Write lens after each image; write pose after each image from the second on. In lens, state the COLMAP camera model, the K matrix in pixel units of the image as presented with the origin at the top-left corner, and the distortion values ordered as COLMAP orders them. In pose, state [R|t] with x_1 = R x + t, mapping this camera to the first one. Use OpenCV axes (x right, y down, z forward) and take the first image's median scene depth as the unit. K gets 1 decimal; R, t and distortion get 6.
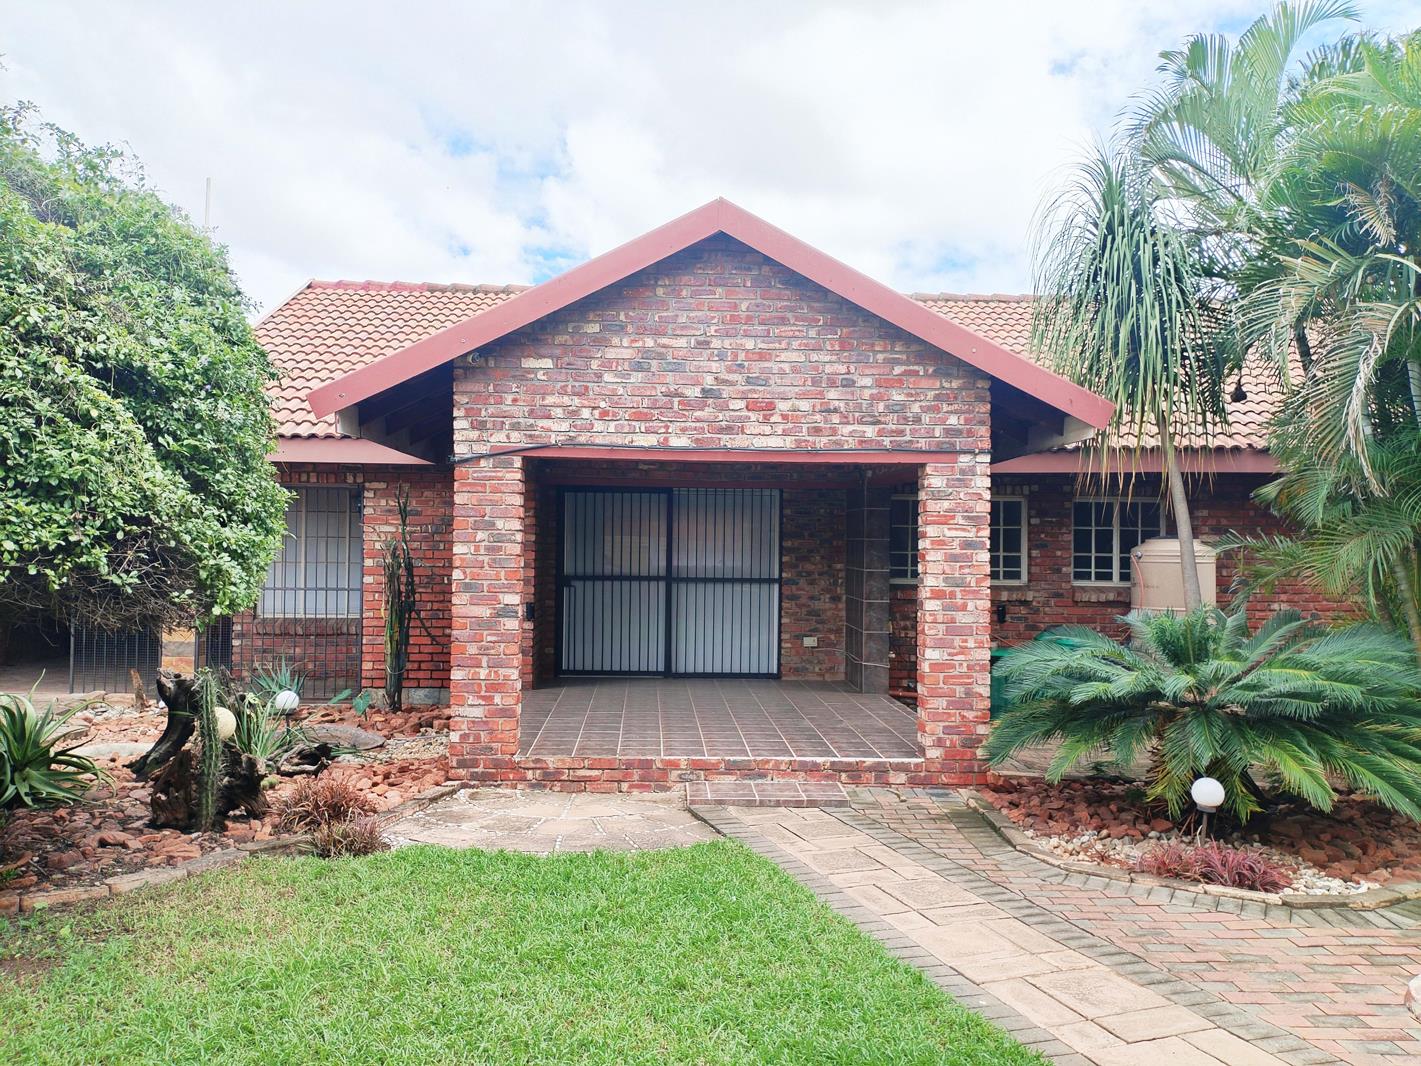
lens RADIAL K [[1067.1, 0, 713.3], [0, 1067.1, 524.9], [0, 0, 1]] dist [0.072804, -0.089453]
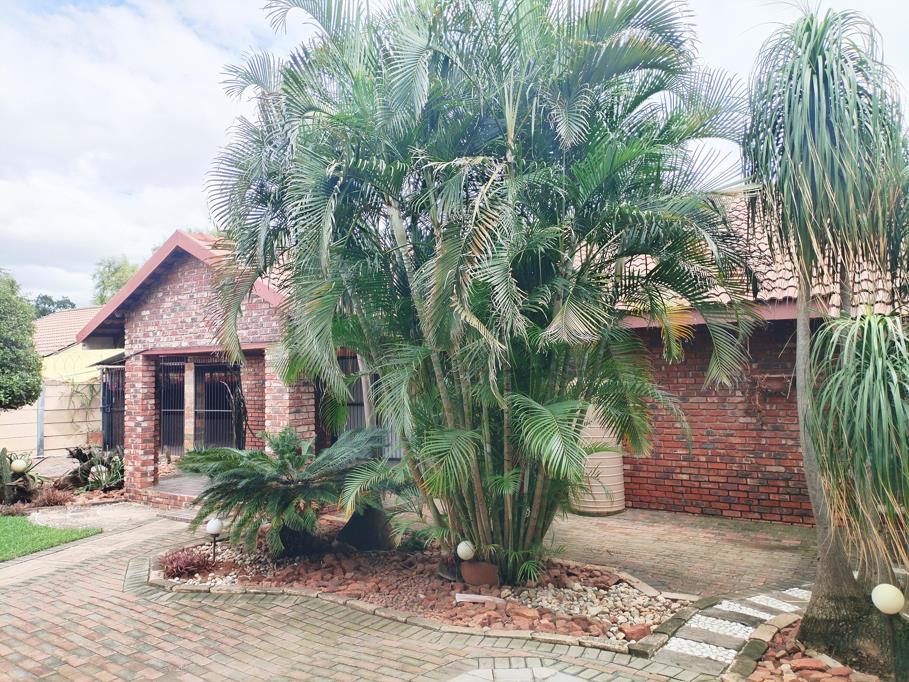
lens RADIAL K [[682.6, 0, 454.6], [0, 682.6, 341.3], [0, 0, 1]] dist [0.072804, -0.089453]
pose [[0.807743, -0.057600, -0.586714, 1.198854], [0.039095, 0.998258, -0.044180, -0.002652], [0.588237, 0.012749, 0.808588, 0.215836]]
